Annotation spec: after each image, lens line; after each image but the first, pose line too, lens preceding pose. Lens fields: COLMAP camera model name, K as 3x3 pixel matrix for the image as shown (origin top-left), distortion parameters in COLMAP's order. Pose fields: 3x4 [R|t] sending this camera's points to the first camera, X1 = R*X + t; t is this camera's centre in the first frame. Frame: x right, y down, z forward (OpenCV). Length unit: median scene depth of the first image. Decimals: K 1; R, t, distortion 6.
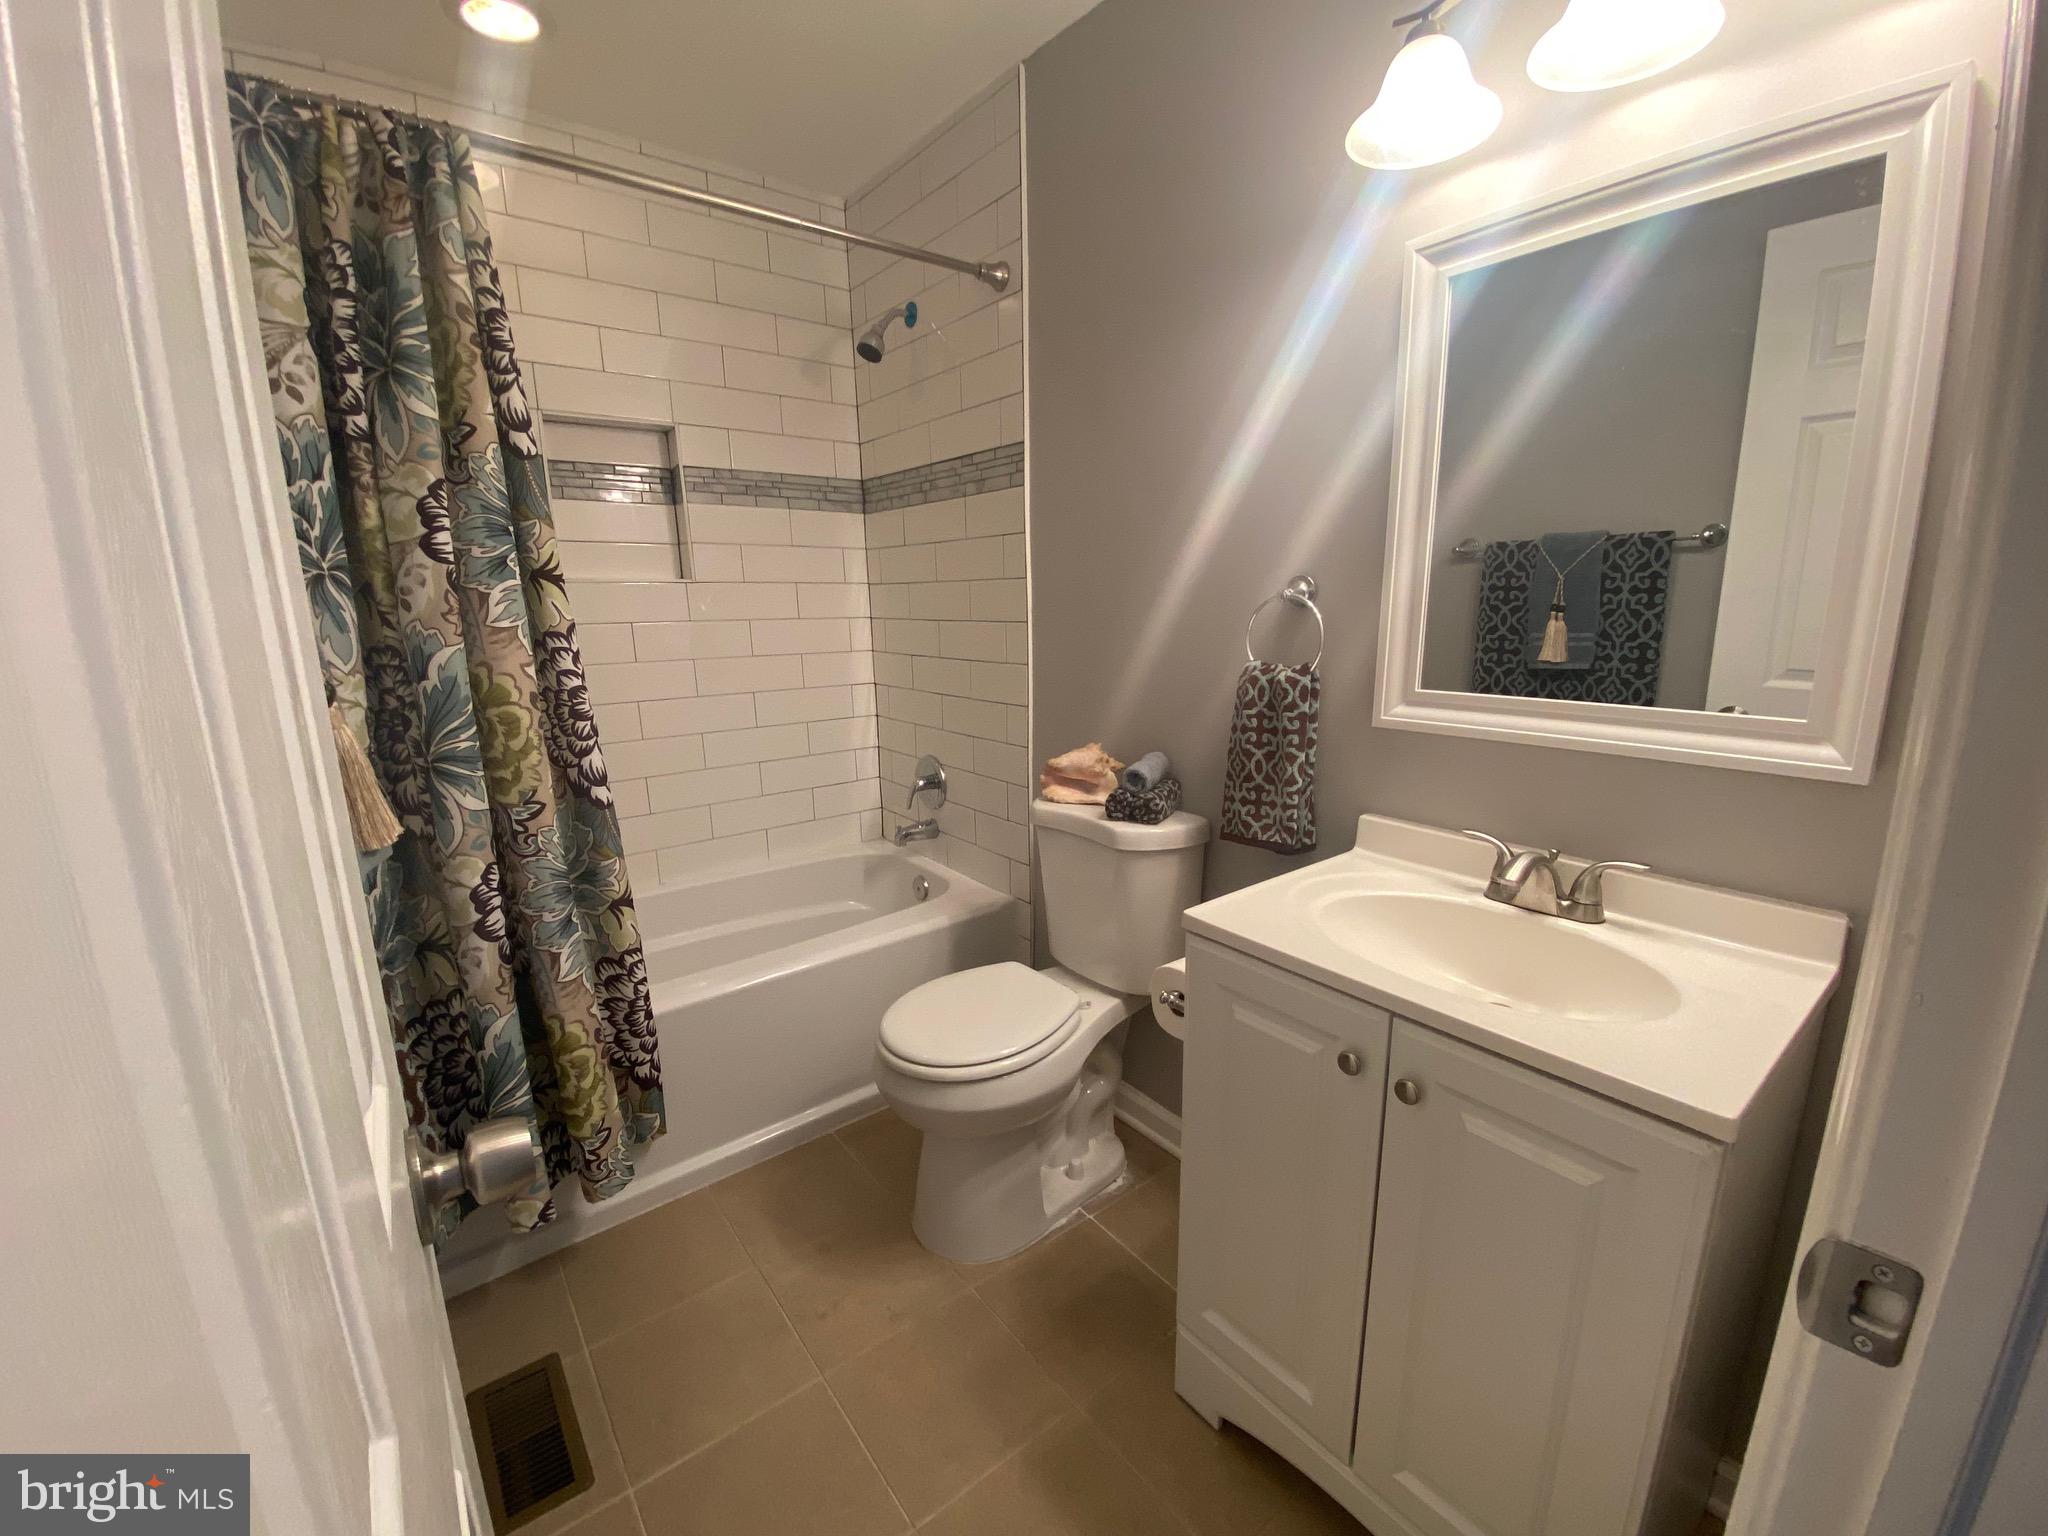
lens RADIAL K [[824.8, 0, 1023.0], [0, 824.8, 776.7], [0, 0, 1]] dist [0.034448, -0.027129]
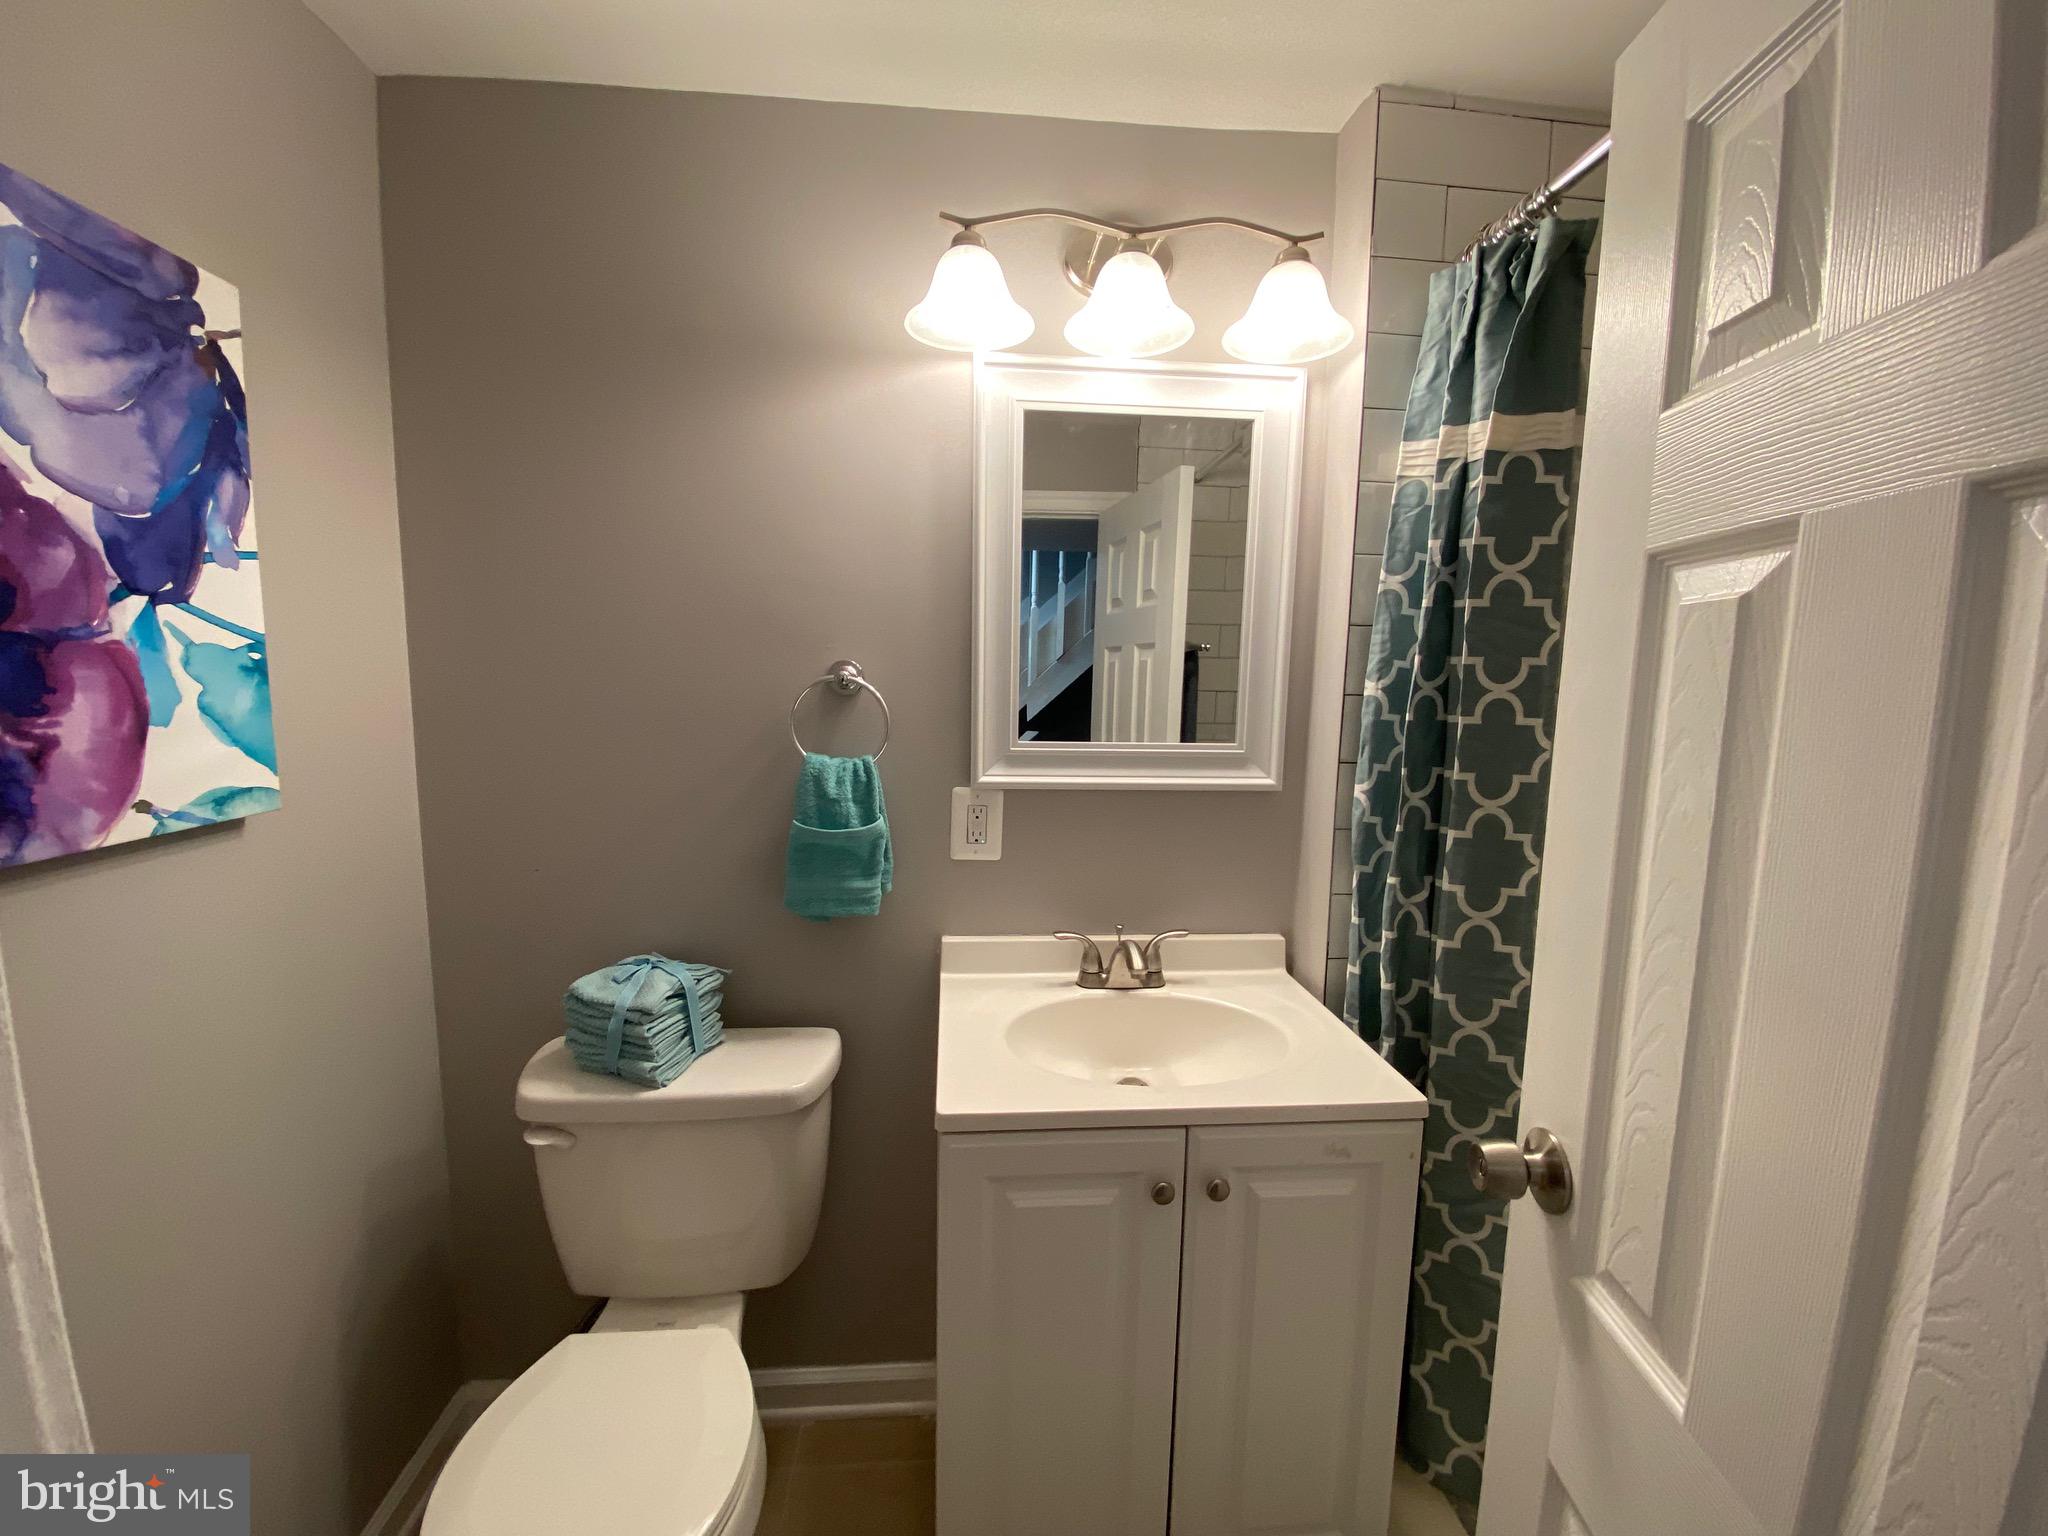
lens RADIAL K [[831.2, 0, 1019.9], [0, 831.2, 776.4], [0, 0, 1]] dist [0.016291, -0.020068]
pose [[0.540667, -0.082066, 0.837224, -0.454930], [0.153875, 0.988087, -0.002515, -0.163829], [-0.827044, 0.130188, 0.546854, 0.449887]]
